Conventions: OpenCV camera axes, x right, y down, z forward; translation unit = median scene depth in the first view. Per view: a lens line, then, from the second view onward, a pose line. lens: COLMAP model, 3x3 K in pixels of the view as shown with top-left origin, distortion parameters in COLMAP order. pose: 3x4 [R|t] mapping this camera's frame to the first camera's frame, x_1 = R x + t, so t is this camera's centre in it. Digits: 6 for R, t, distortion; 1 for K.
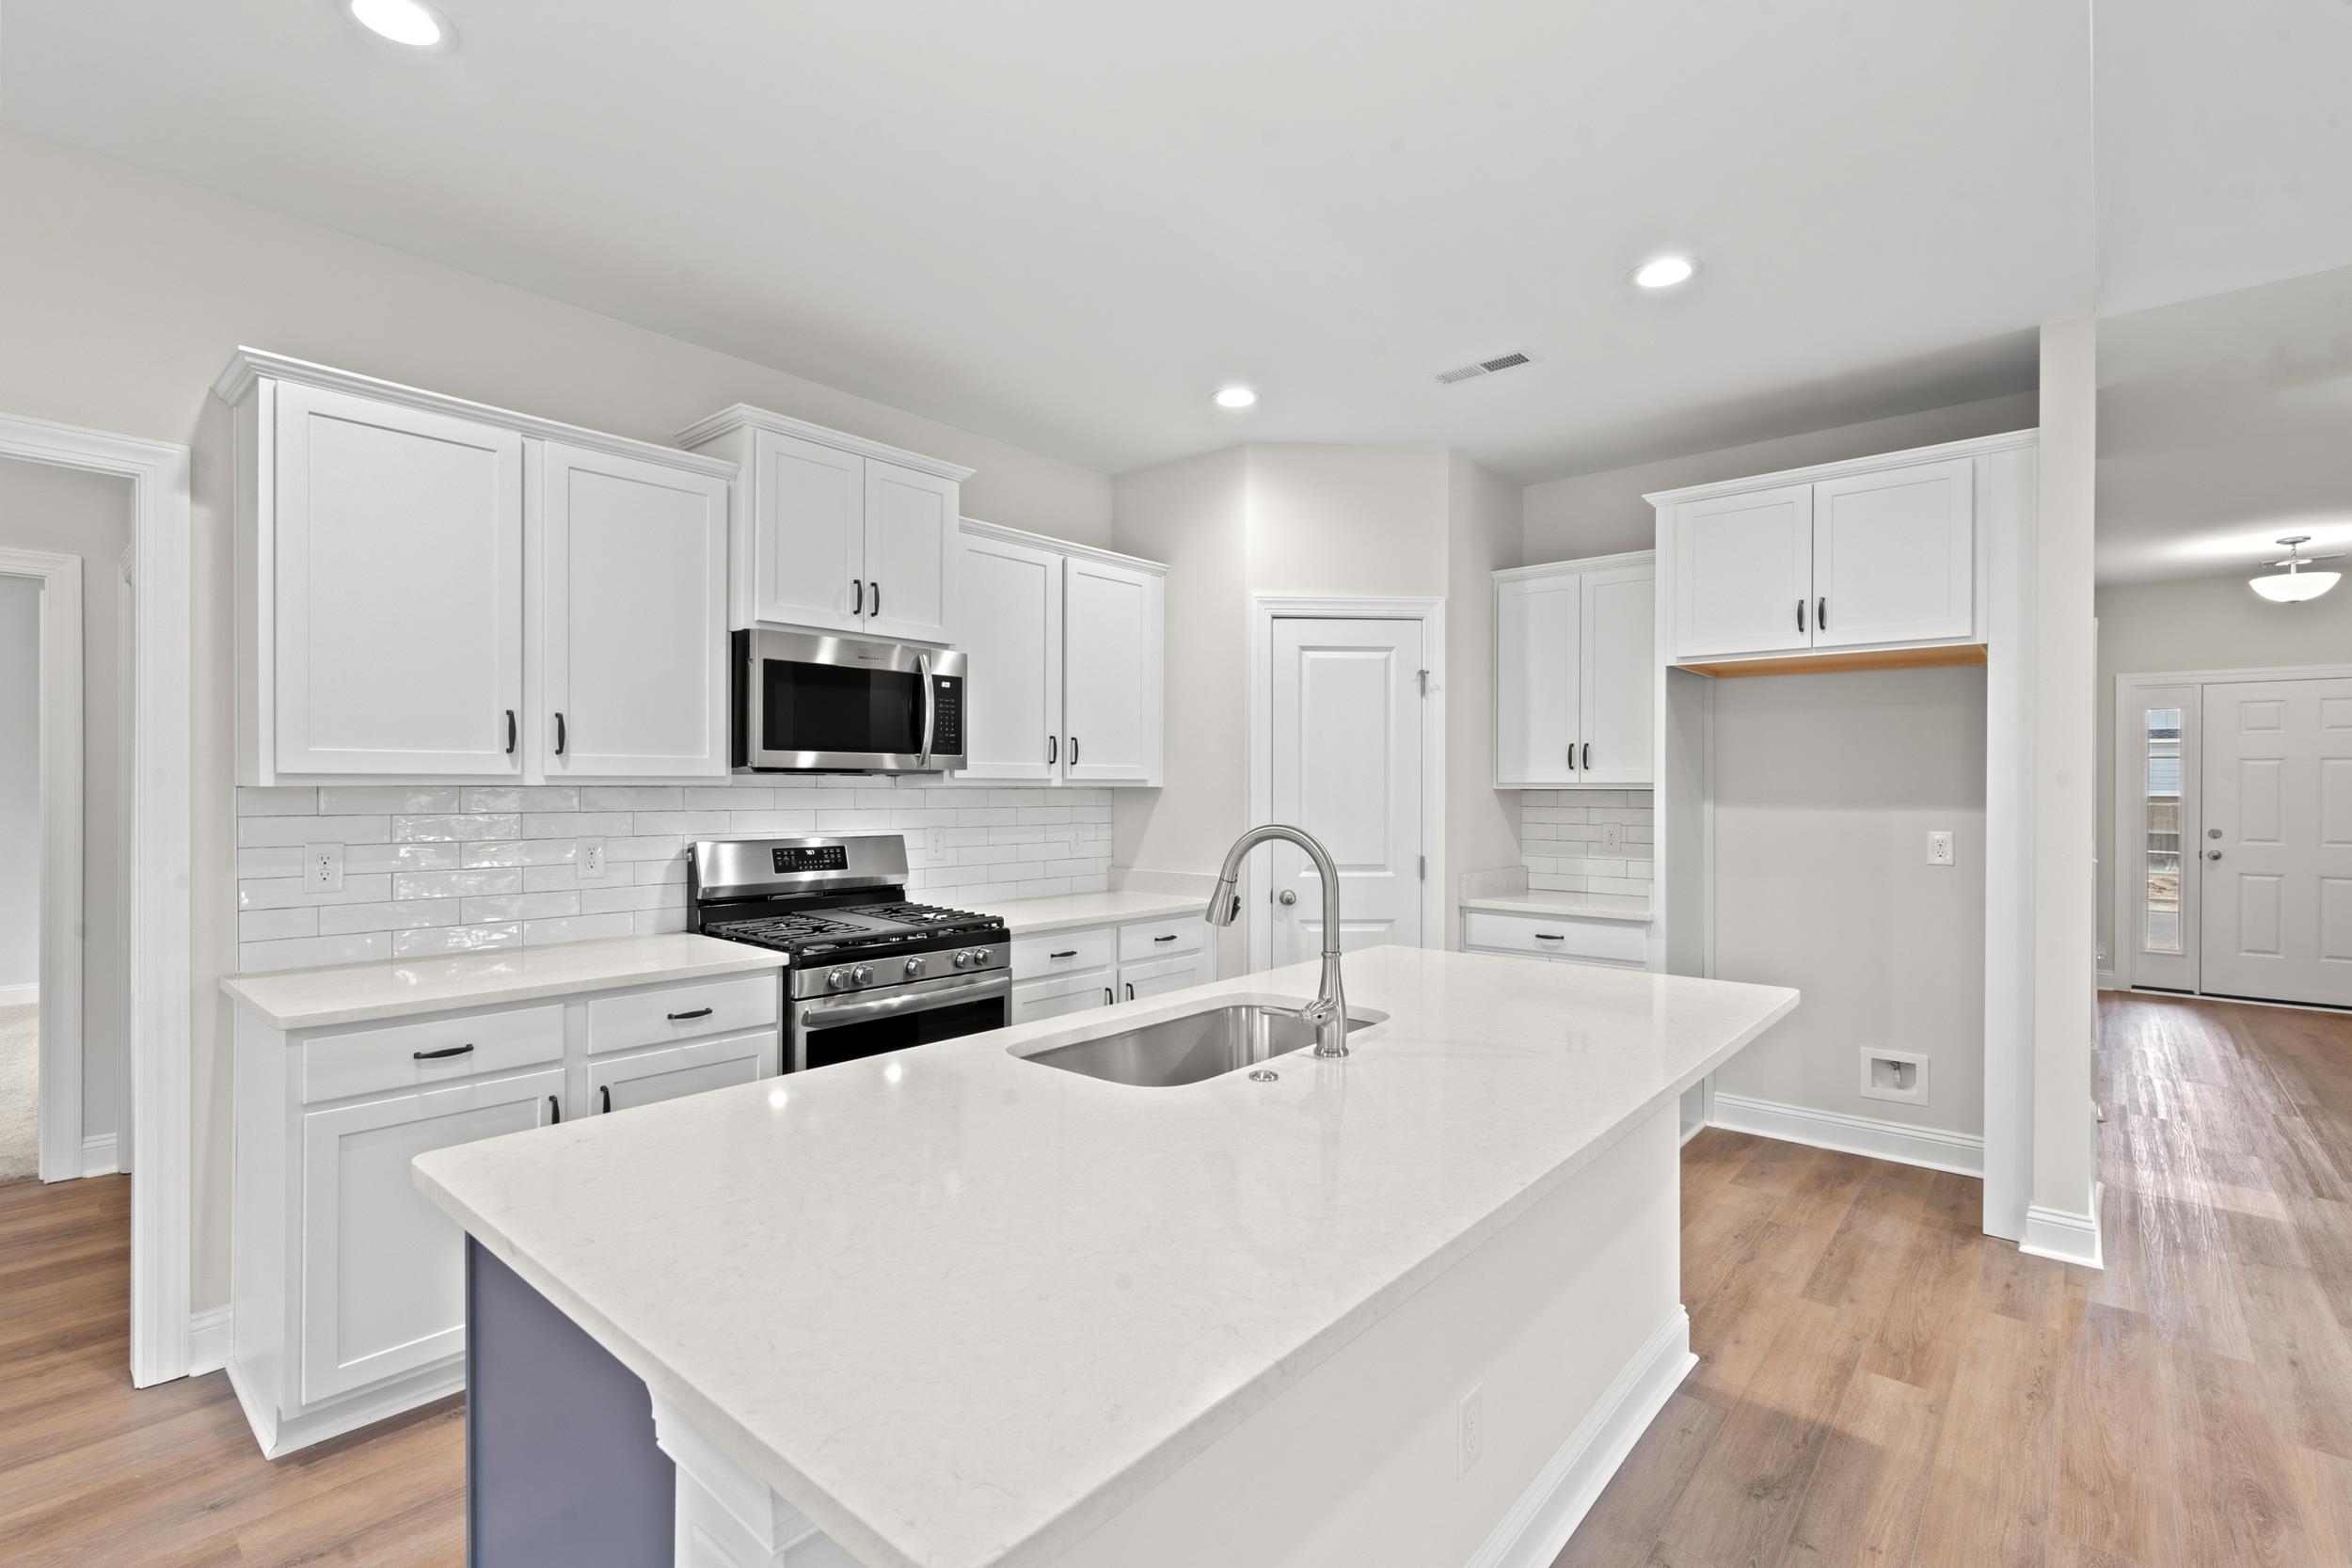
lens RADIAL K [[1063.1, 0, 1176.0], [0, 1063.1, 784.0], [0, 0, 1]] dist [0.001357, 0.000335]
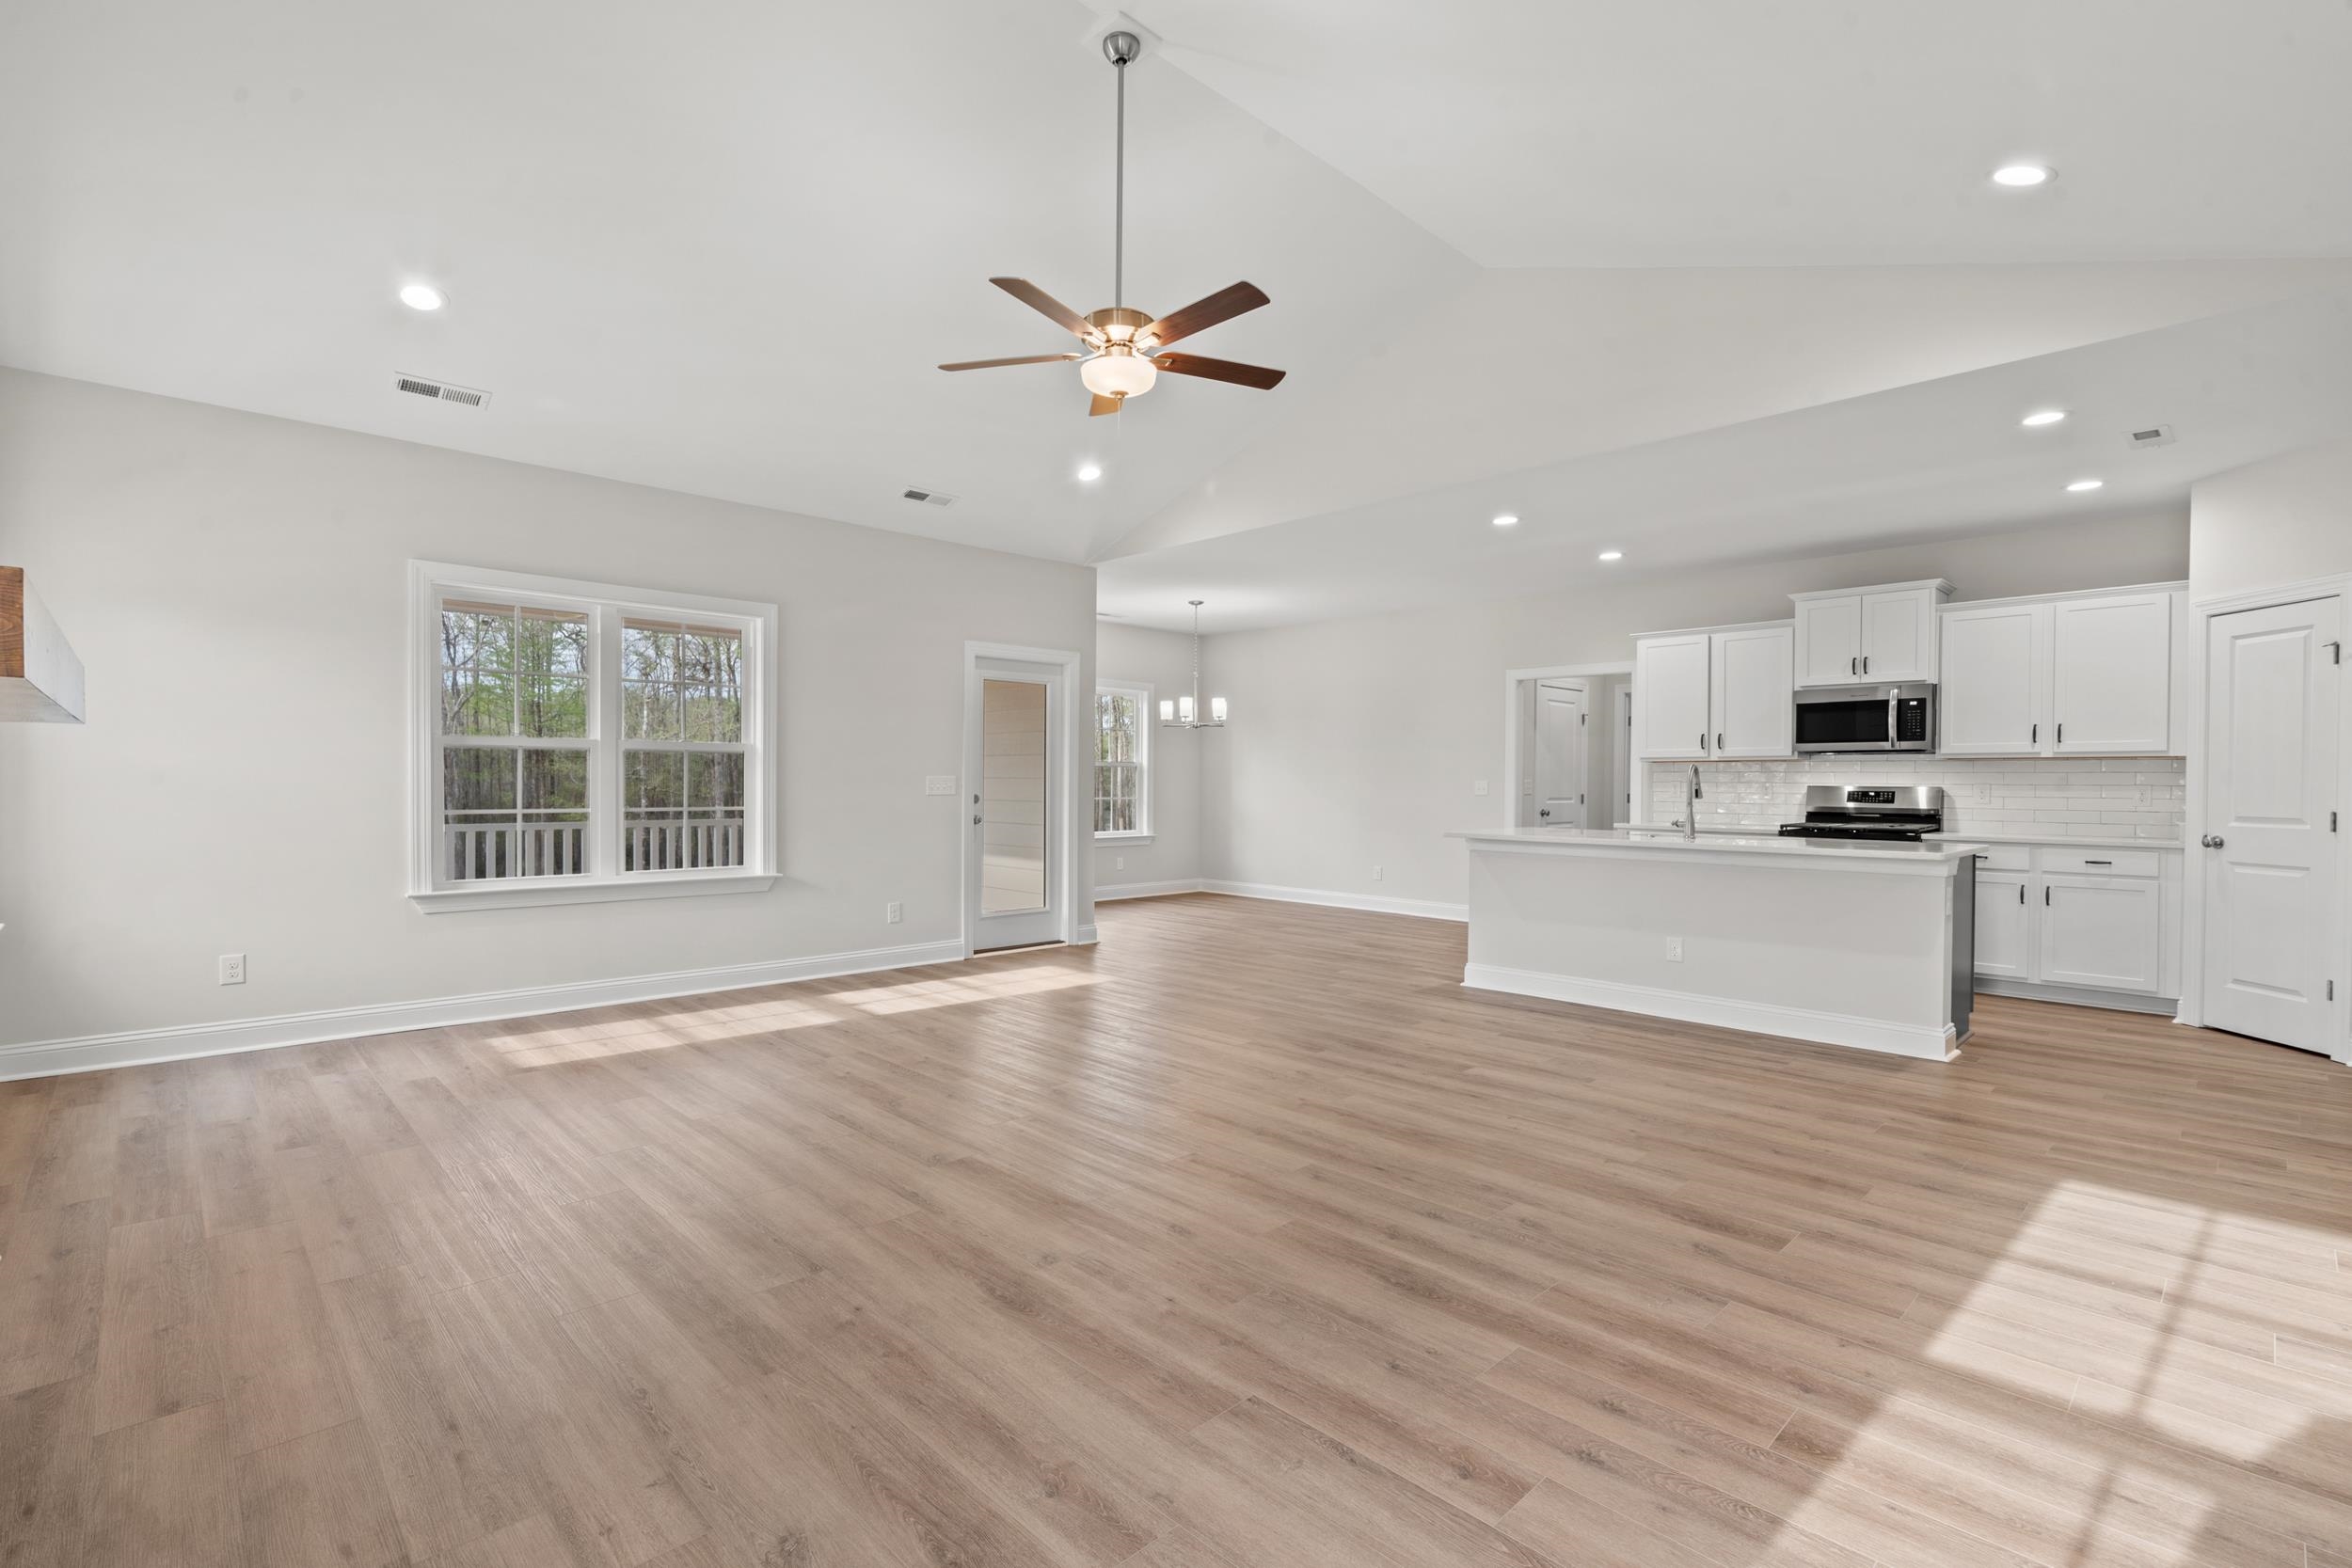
lens RADIAL K [[1063.1, 0, 1176.0], [0, 1063.1, 784.0], [0, 0, 1]] dist [0.001357, 0.000335]
pose [[-0.087217, 0.000875, -0.996189, 1.699074], [-0.000285, 1.000000, 0.000904, 0.044993], [0.996189, 0.000362, -0.087217, -0.110459]]
